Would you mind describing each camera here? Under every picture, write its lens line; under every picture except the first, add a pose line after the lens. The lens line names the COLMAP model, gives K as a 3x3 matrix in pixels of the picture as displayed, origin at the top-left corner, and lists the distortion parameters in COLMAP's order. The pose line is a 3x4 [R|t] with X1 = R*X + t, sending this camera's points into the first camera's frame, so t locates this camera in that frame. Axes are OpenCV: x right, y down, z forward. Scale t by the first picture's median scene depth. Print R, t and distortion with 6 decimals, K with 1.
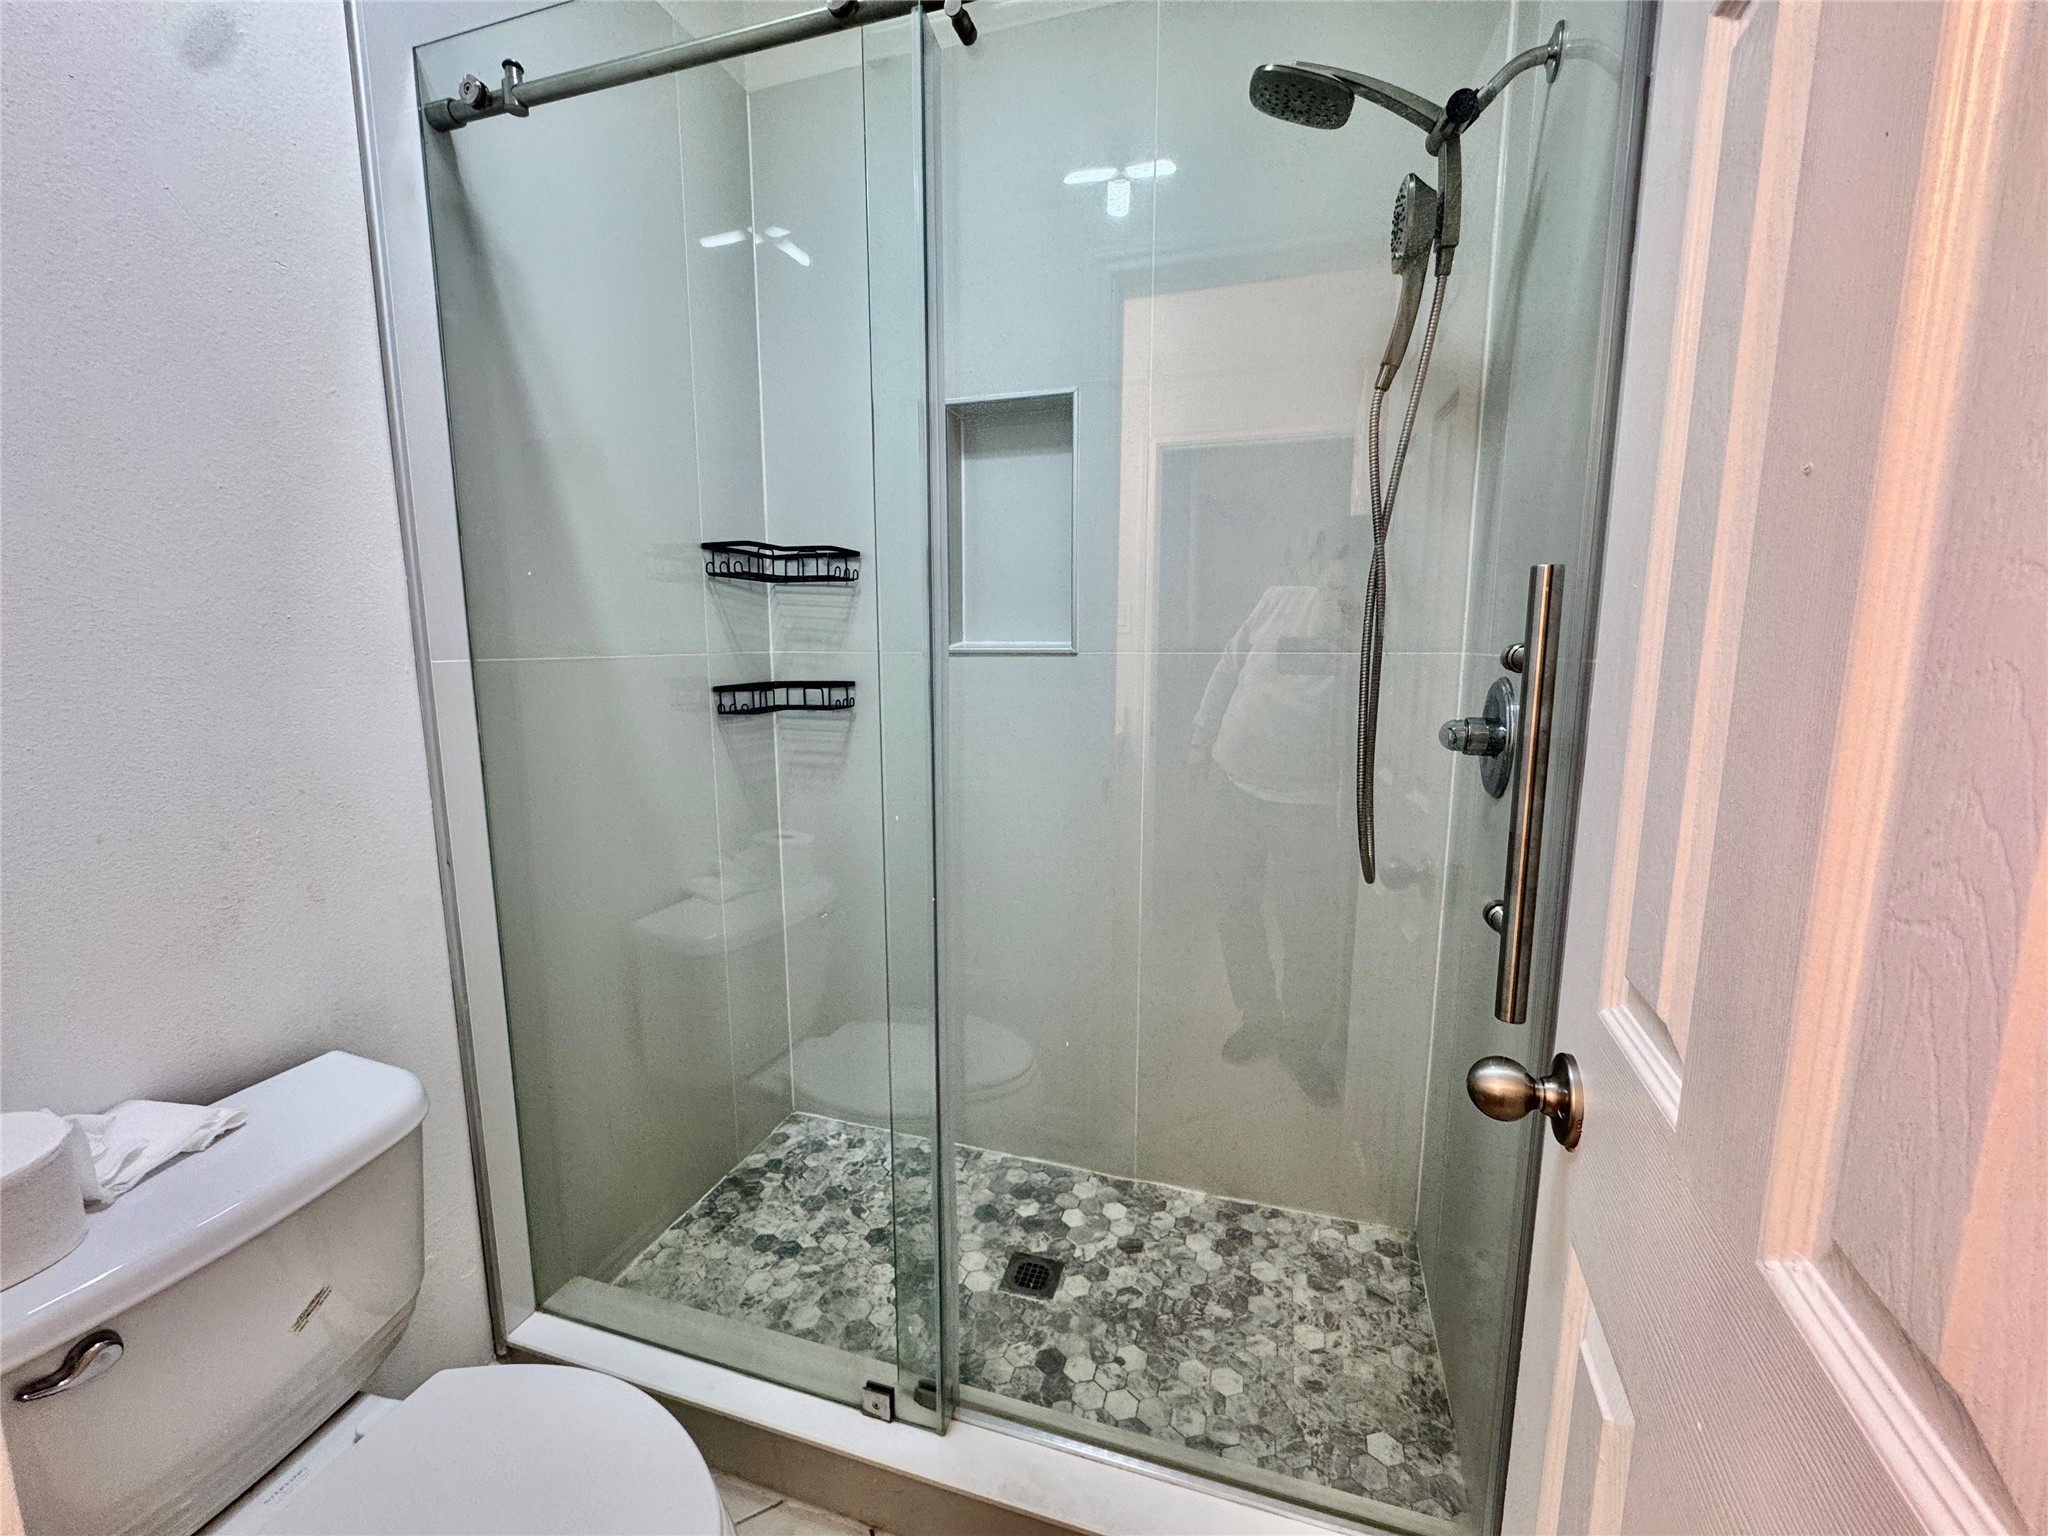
lens RADIAL K [[815.4, 0, 1023.7], [0, 815.4, 773.1], [0, 0, 1]] dist [-0.001806, 0.000306]
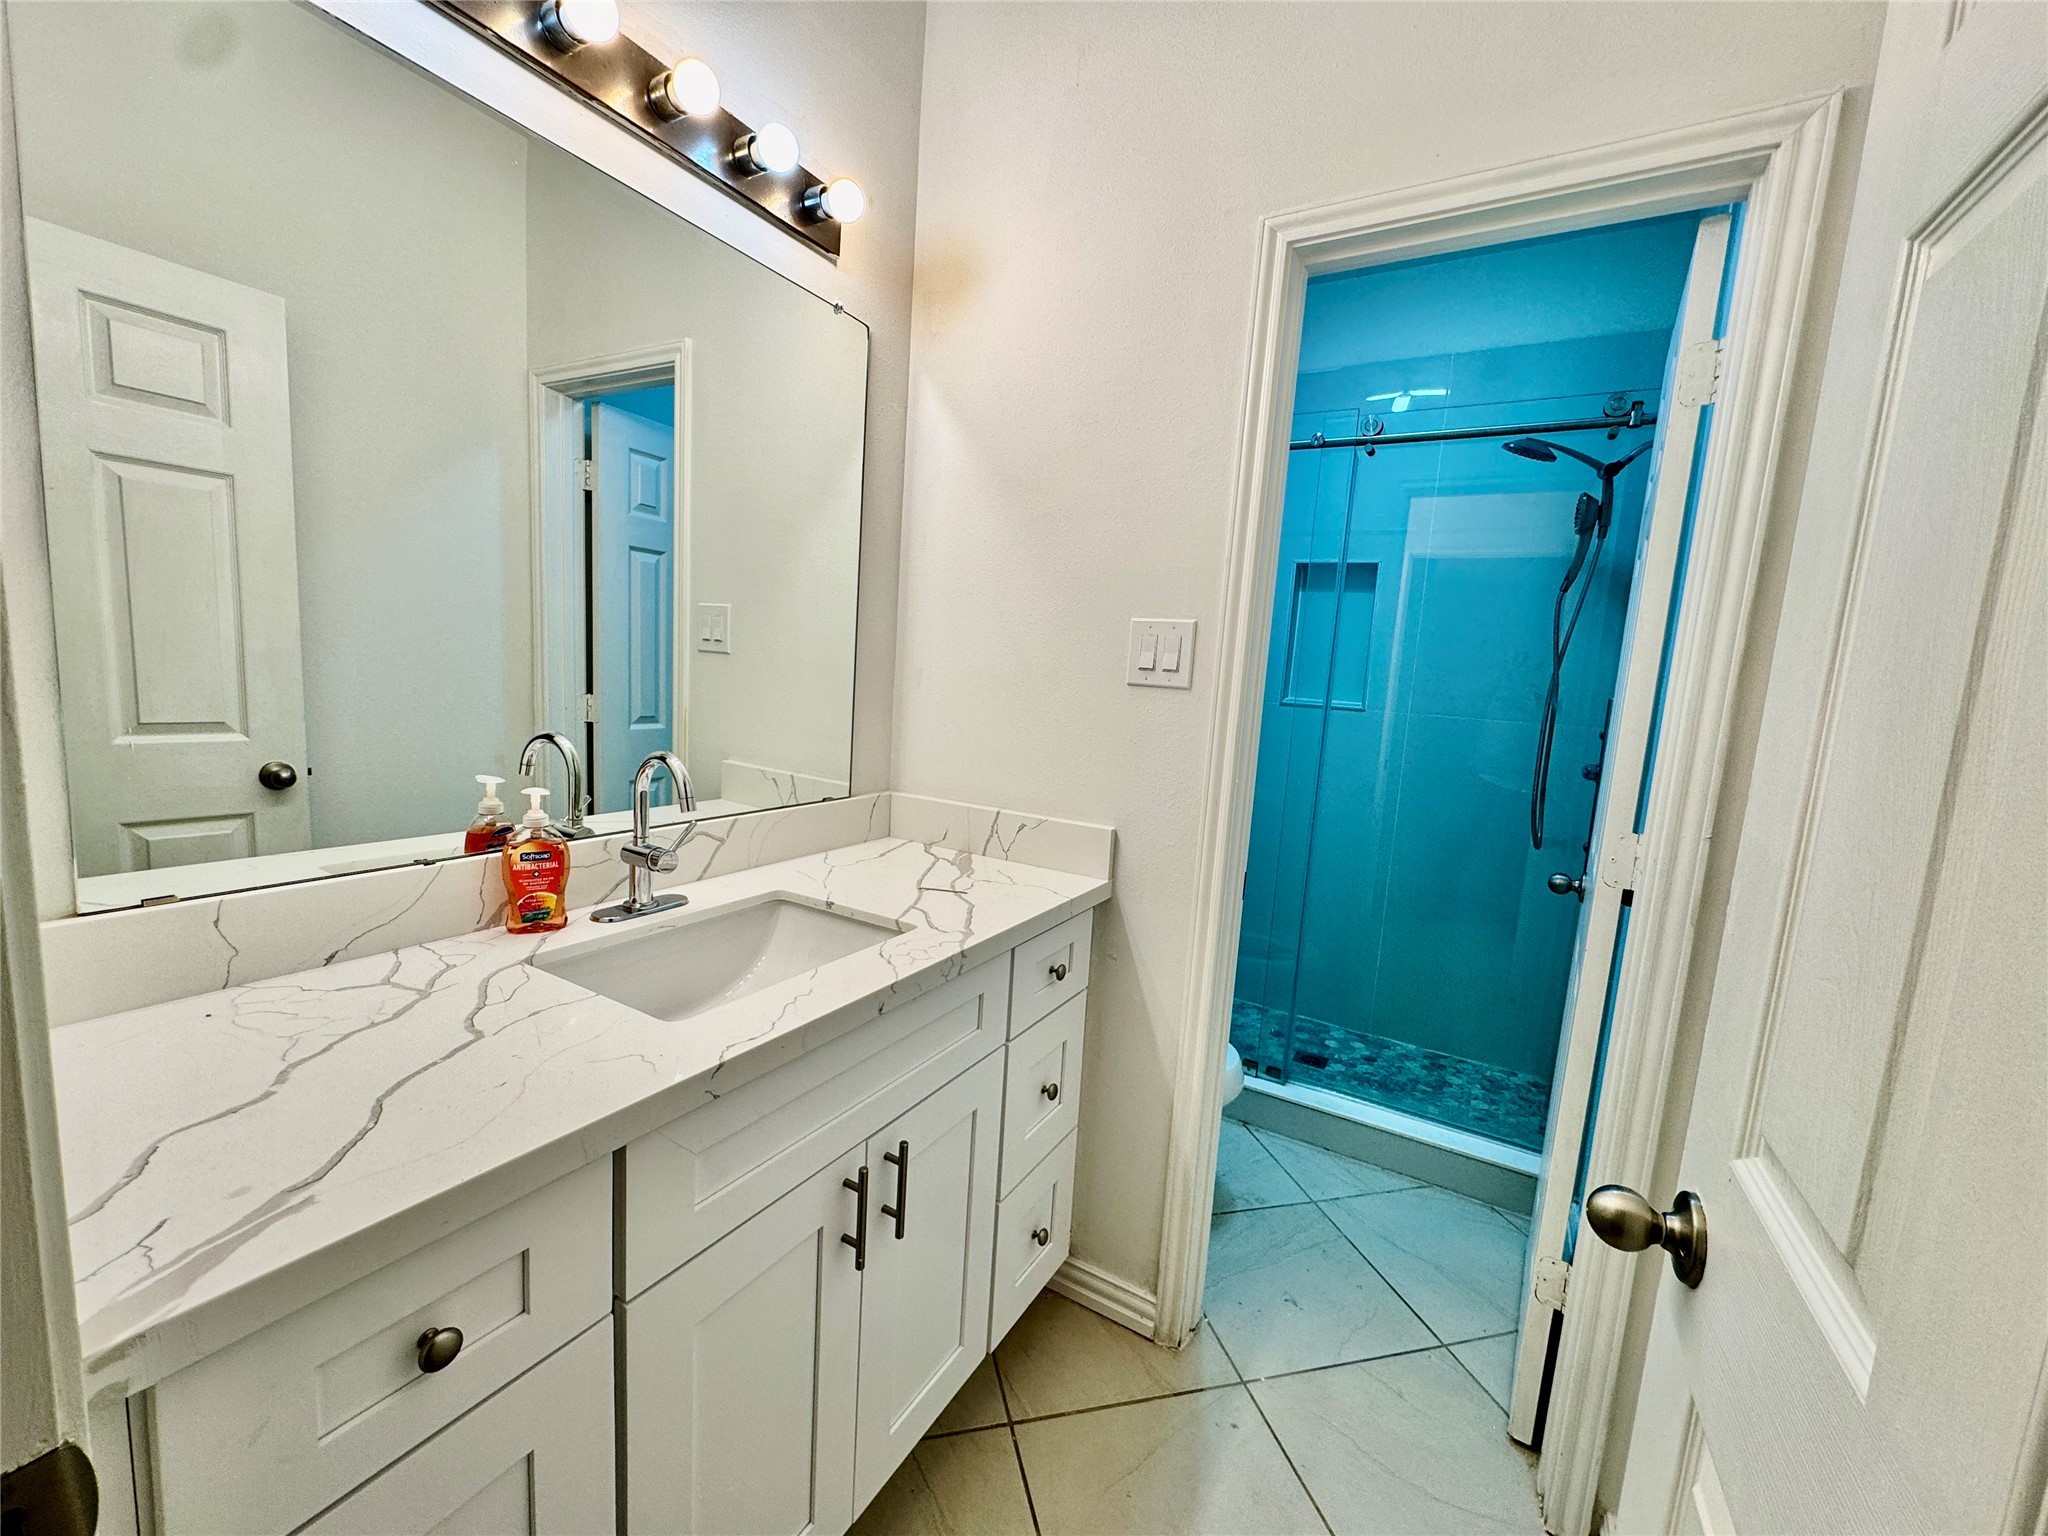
lens RADIAL K [[815.4, 0, 1017.4], [0, 815.4, 763.9], [0, 0, 1]] dist [-0.001806, 0.000306]
pose [[0.971191, 0.089525, -0.220849, -0.267101], [-0.097038, 0.995006, -0.023385, 0.077601], [0.217652, 0.044142, 0.975028, -0.868383]]
